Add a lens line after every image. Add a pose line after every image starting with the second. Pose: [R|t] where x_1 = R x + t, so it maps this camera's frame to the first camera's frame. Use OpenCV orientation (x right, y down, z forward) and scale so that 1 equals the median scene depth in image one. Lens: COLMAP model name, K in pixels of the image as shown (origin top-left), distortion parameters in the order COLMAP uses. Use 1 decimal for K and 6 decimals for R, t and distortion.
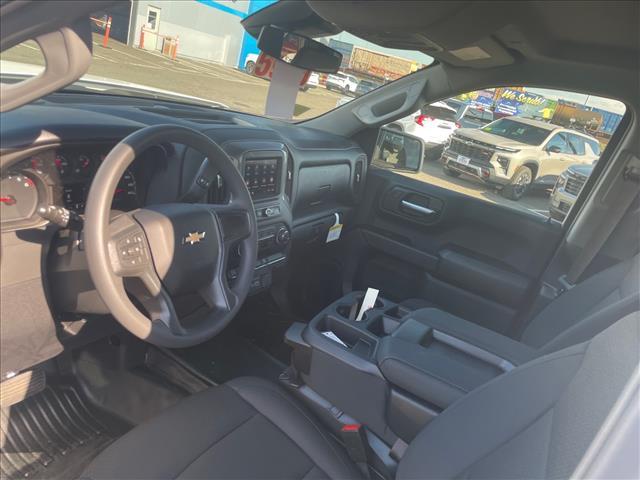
lens RADIAL K [[482.5, 0, 321.9], [0, 482.5, 243.8], [0, 0, 1]] dist [0.071738, -0.090474]
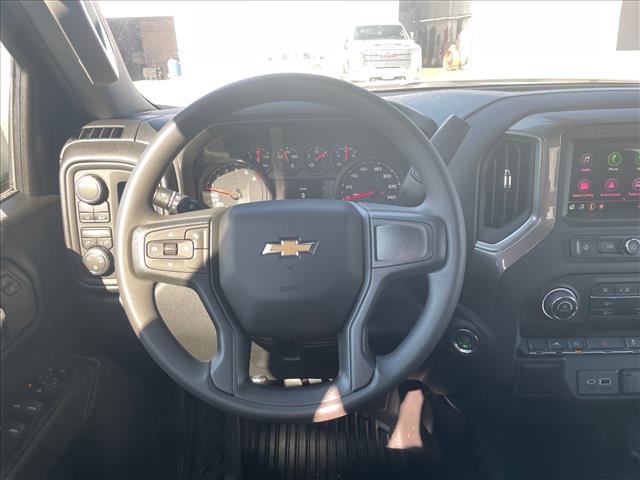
lens RADIAL K [[482.5, 0, 323.3], [0, 482.5, 239.2], [0, 0, 1]] dist [0.071738, -0.090474]
pose [[0.465745, 0.074339, -0.881791, 0.246135], [-0.162332, 0.986733, -0.002554, -0.024912], [0.869902, 0.144332, 0.471634, 0.638435]]
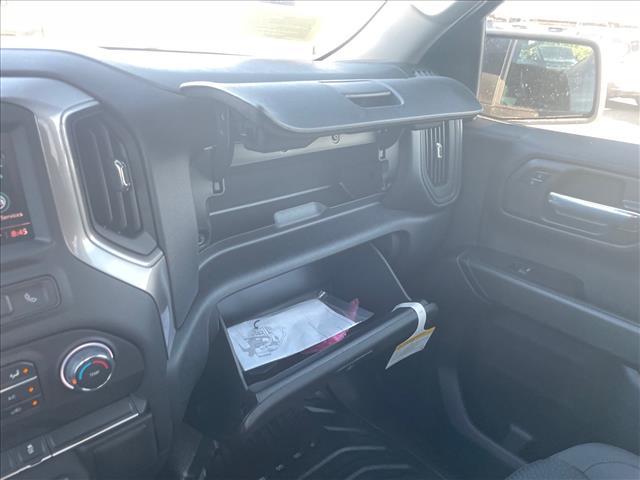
lens RADIAL K [[482.5, 0, 317.8], [0, 482.5, 244.0], [0, 0, 1]] dist [0.071738, -0.090474]
pose [[0.927541, -0.055385, -0.369595, 0.267349], [0.068854, 0.997354, 0.023342, -0.136856], [0.367324, -0.047099, 0.928900, 1.077880]]
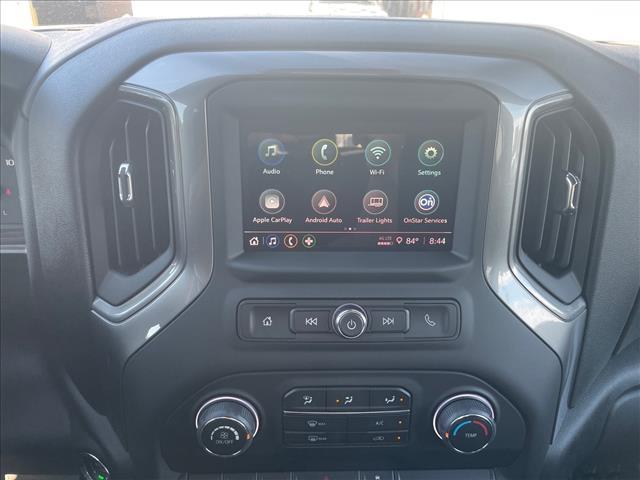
lens RADIAL K [[482.5, 0, 322.2], [0, 482.5, 237.7], [0, 0, 1]] dist [0.071738, -0.090474]
pose [[0.509936, 0.136037, -0.849387, 0.125627], [-0.189559, 0.980914, 0.043299, -0.156928], [0.839066, 0.138929, 0.525991, 1.120308]]
